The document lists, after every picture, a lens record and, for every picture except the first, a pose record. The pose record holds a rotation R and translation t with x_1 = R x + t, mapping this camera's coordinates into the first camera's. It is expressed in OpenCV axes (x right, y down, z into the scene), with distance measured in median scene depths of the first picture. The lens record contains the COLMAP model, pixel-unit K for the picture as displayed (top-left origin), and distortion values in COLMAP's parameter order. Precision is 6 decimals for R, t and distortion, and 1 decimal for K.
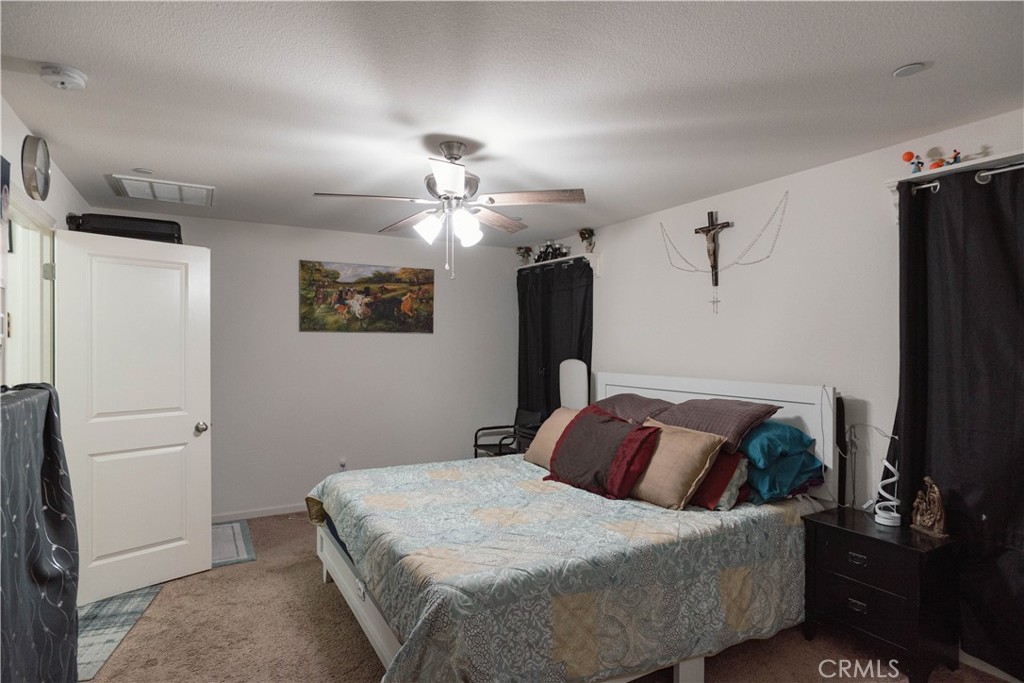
lens RADIAL K [[547.4, 0, 515.8], [0, 547.4, 346.7], [0, 0, 1]] dist [-0.059715, 0.044166]
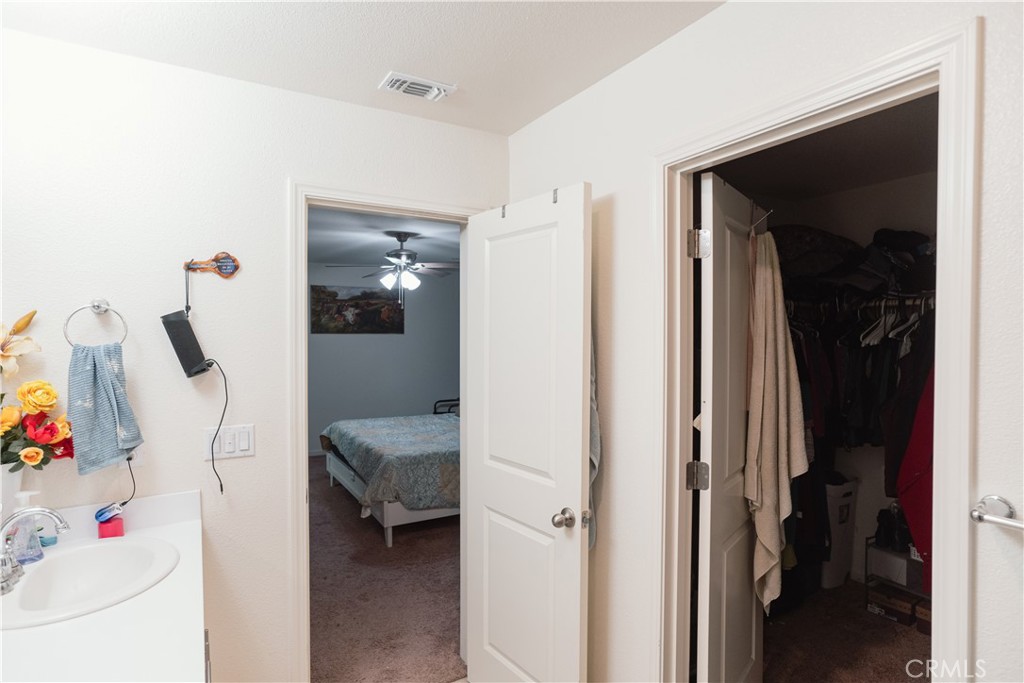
lens RADIAL K [[541.8, 0, 496.4], [0, 541.8, 349.0], [0, 0, 1]] dist [-0.002778, 0.000320]
pose [[0.999772, -0.000998, -0.021336, 0.171550], [0.001443, 0.999782, 0.020834, -0.020162], [0.021311, -0.020860, 0.999555, -0.579695]]
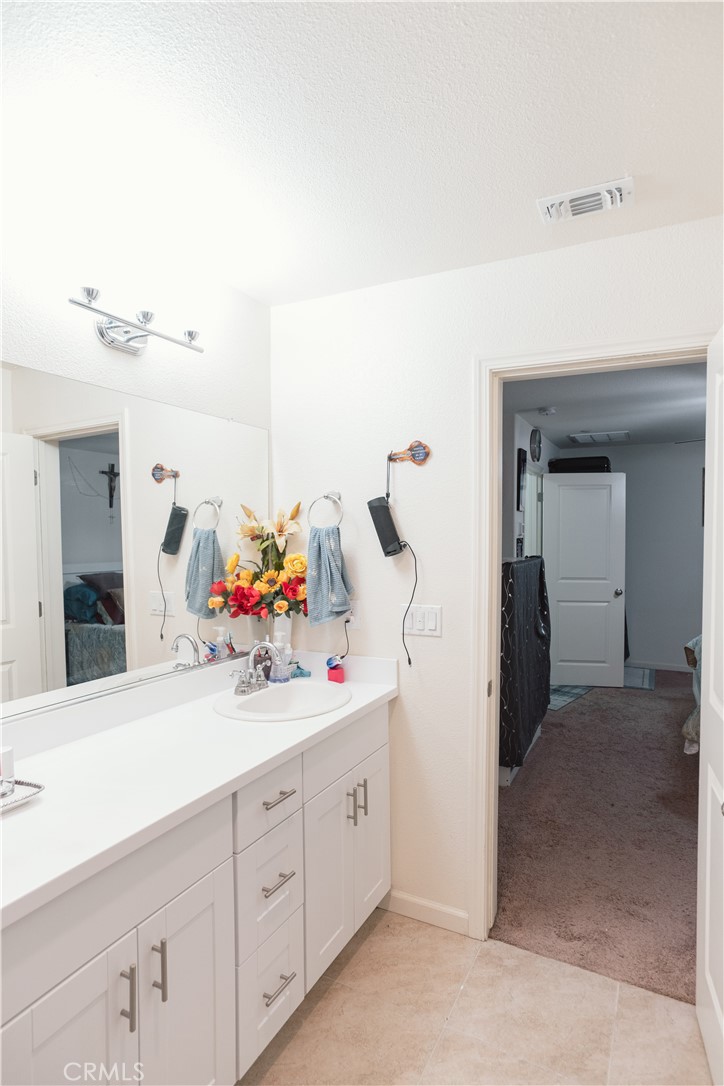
lens RADIAL K [[580.6, 0, 362.0], [0, 580.6, 543.0], [0, 0, 1]] dist [-0.059715, 0.044166]
pose [[0.532304, 0.011872, -0.846470, 0.364792], [-0.003155, 0.999923, 0.012040, -0.005607], [0.846548, -0.003738, 0.532300, -0.432412]]
